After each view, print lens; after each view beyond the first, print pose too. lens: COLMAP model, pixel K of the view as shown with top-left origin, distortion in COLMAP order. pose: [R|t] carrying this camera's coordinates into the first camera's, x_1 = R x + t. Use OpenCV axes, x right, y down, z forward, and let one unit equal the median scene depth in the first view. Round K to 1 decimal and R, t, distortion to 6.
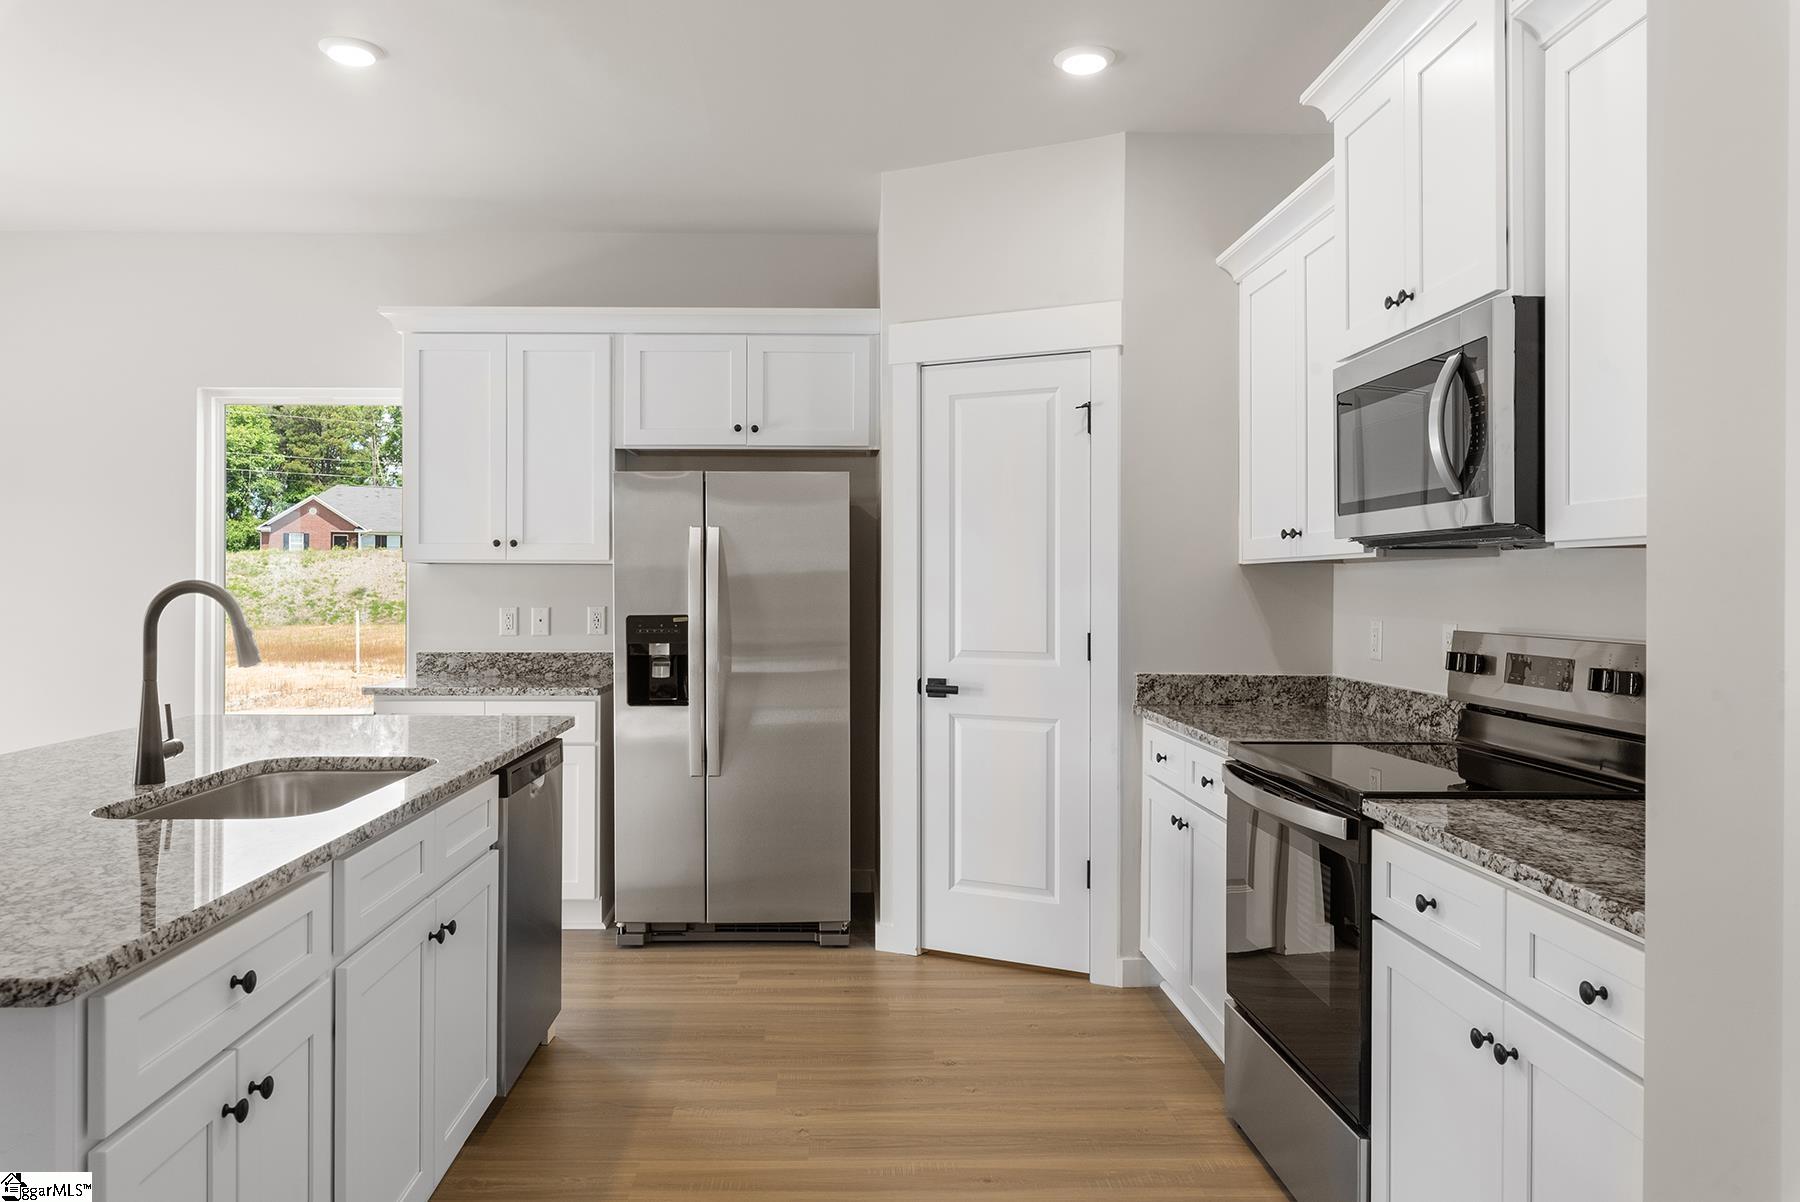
lens RADIAL K [[1241.5, 0, 852.3], [0, 1241.5, 577.6], [0, 0, 1]] dist [0.000314, -0.000582]
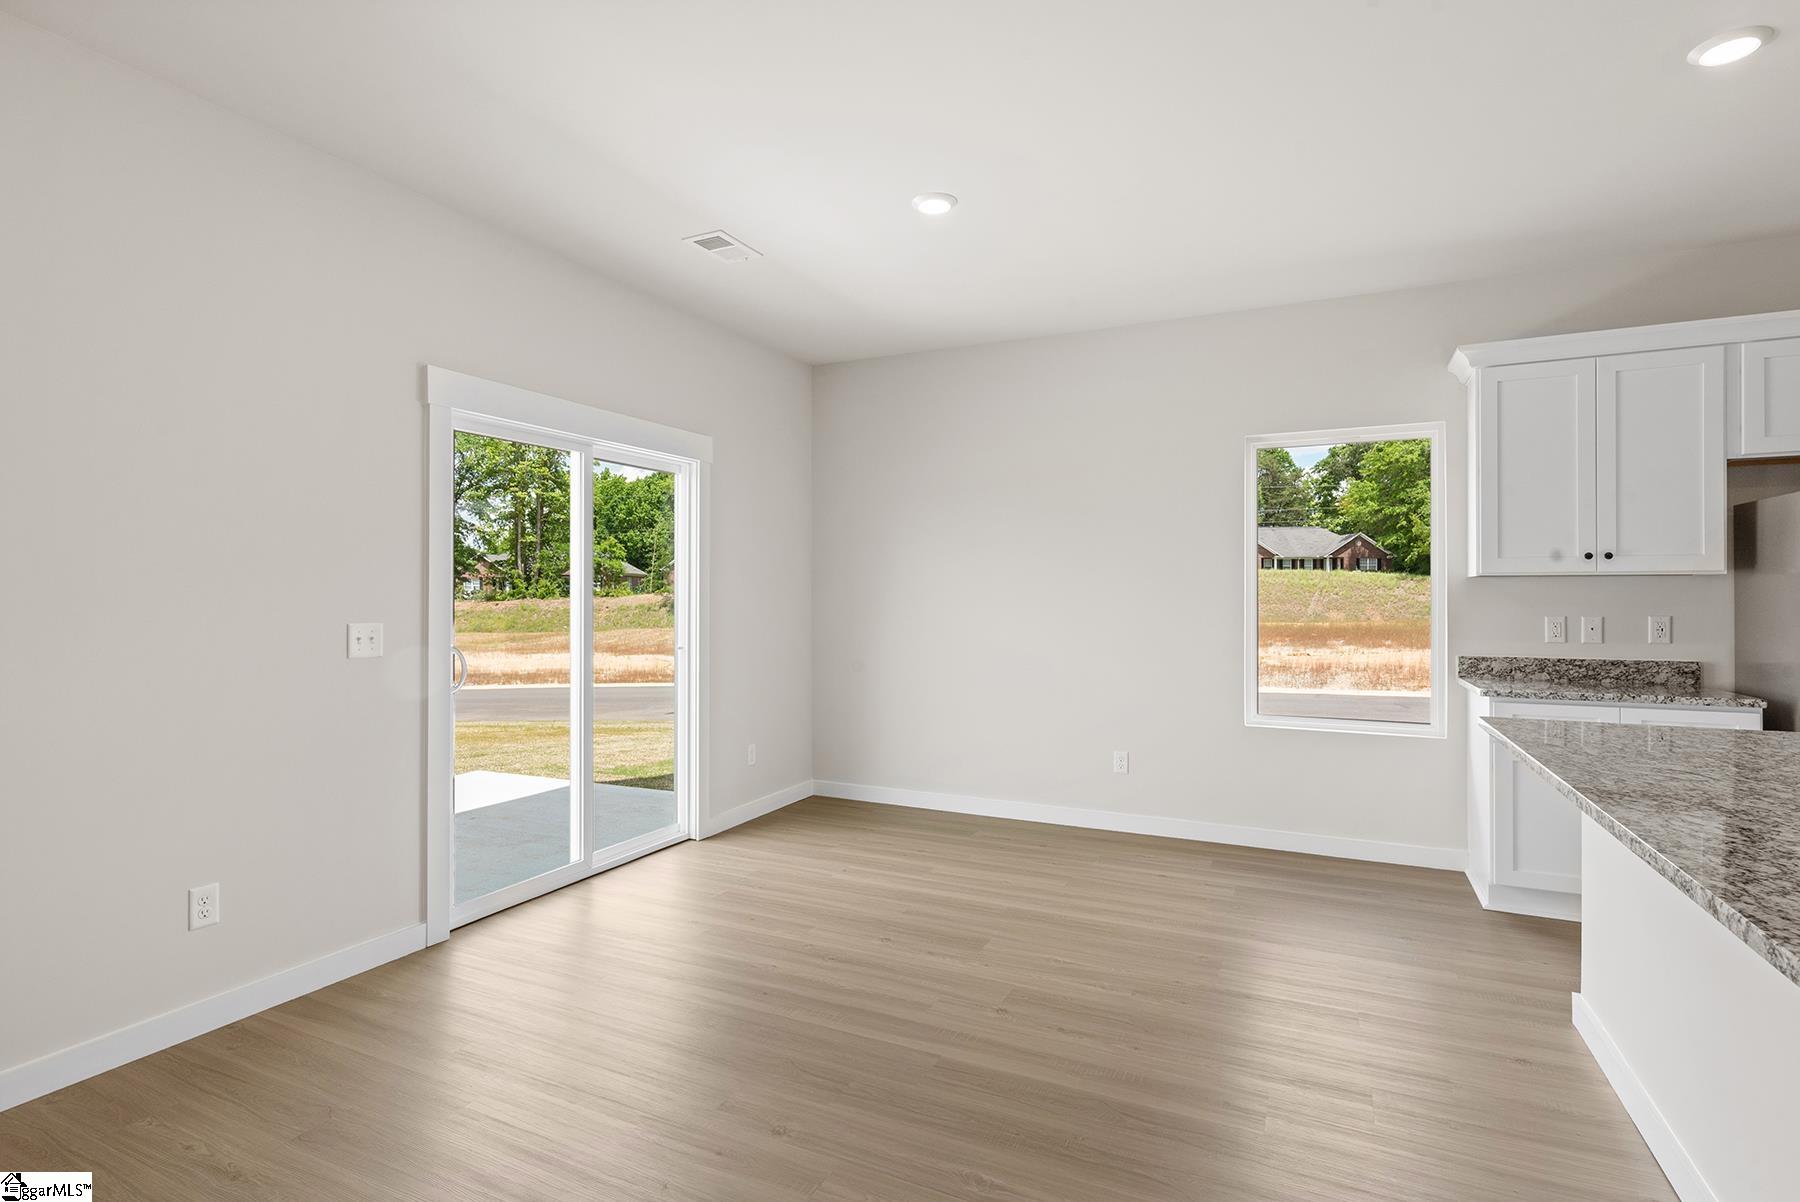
lens RADIAL K [[886.4, 0, 896.2], [0, 886.4, 591.2], [0, 0, 1]] dist [0.001137, -0.000267]
pose [[0.895177, -0.004492, -0.445689, -0.476815], [0.004375, 0.999990, -0.001292, 0.000585], [0.445690, -0.000794, 0.895187, 0.062073]]
